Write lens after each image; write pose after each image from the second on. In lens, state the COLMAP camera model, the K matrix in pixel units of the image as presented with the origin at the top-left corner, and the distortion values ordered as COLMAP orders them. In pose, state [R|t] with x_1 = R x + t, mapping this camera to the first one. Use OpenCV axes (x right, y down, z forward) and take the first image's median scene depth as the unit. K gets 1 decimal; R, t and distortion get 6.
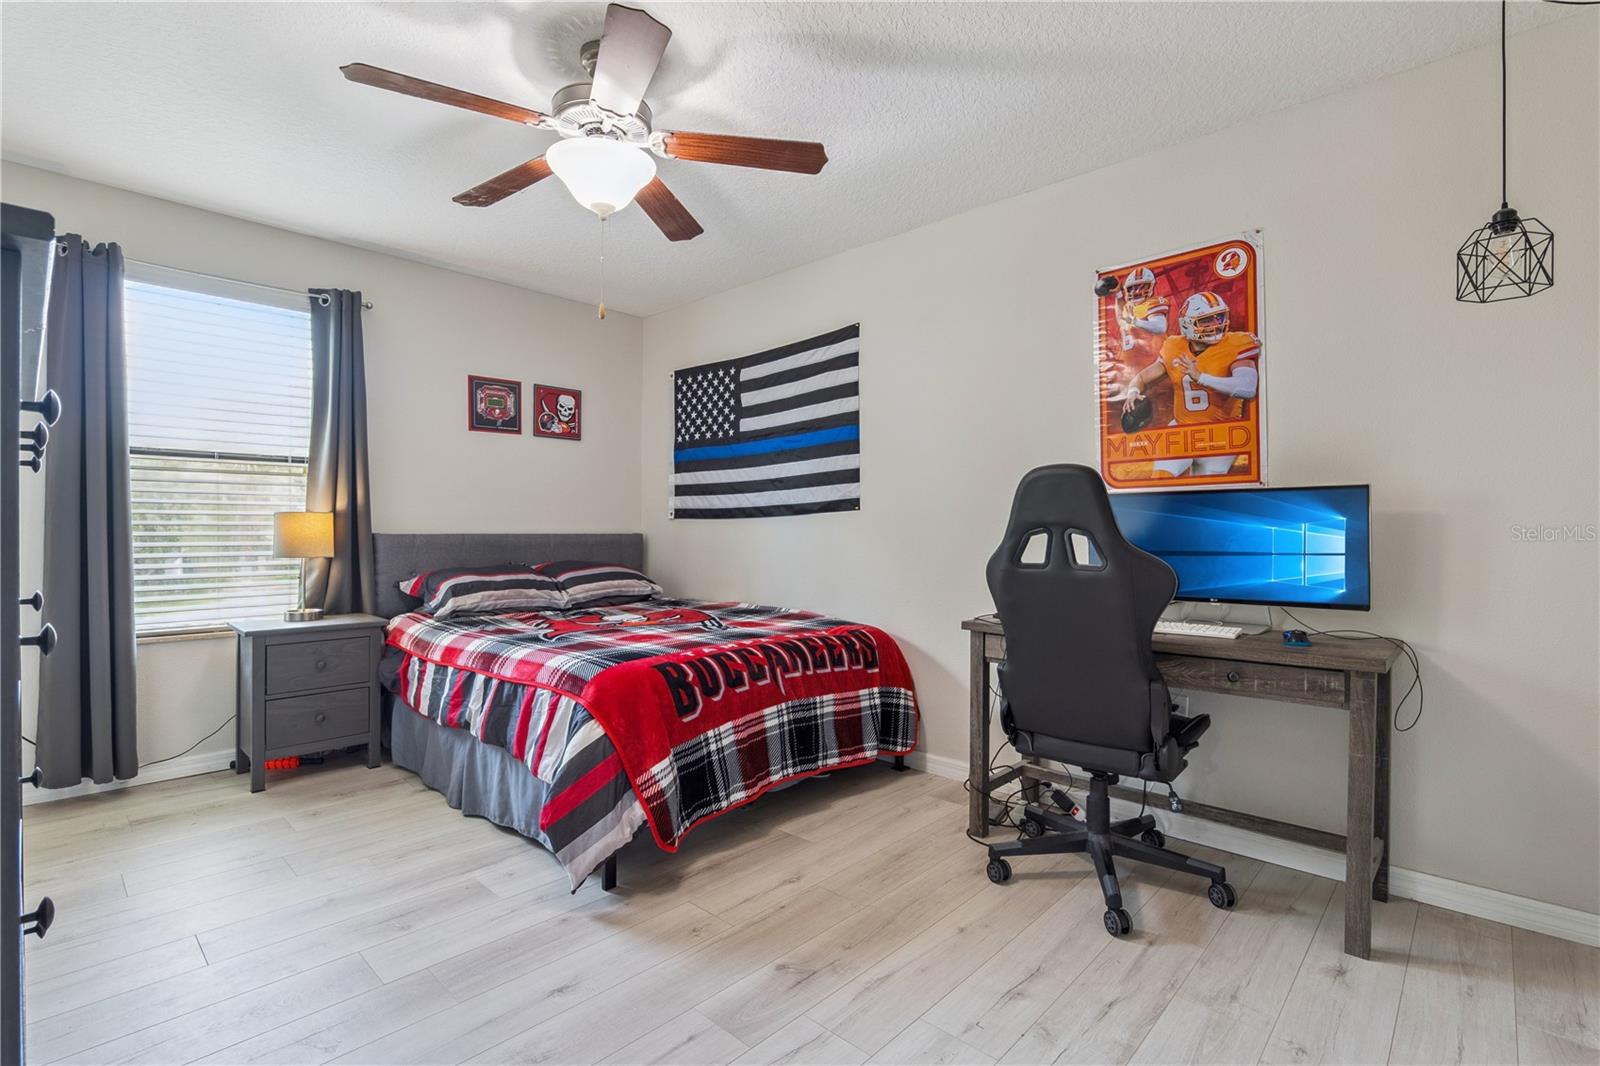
lens RADIAL K [[759.2, 0, 786.2], [0, 759.2, 532.2], [0, 0, 1]] dist [-0.016116, 0.008286]
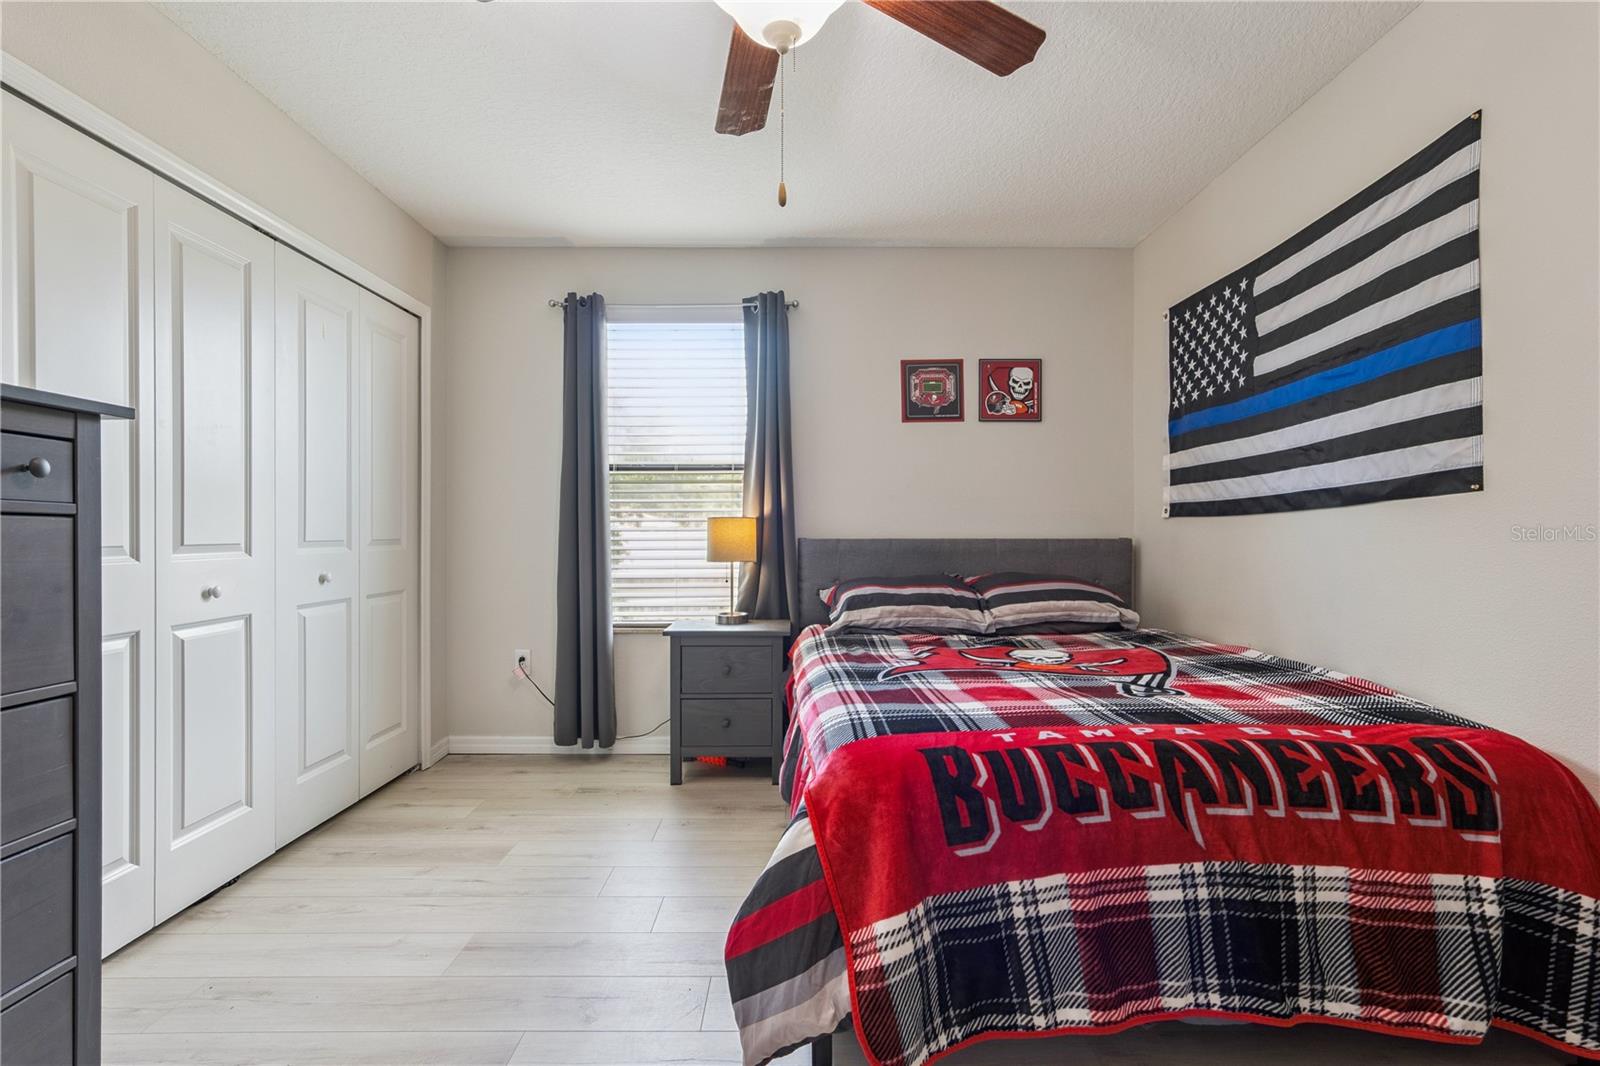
lens RADIAL K [[759.2, 0, 742.6], [0, 759.2, 531.0], [0, 0, 1]] dist [-0.016116, 0.008286]
pose [[0.690913, -0.007462, -0.722900, 0.117028], [0.000085, 0.999948, -0.010241, 0.002540], [0.722938, 0.007014, 0.690877, 0.312560]]
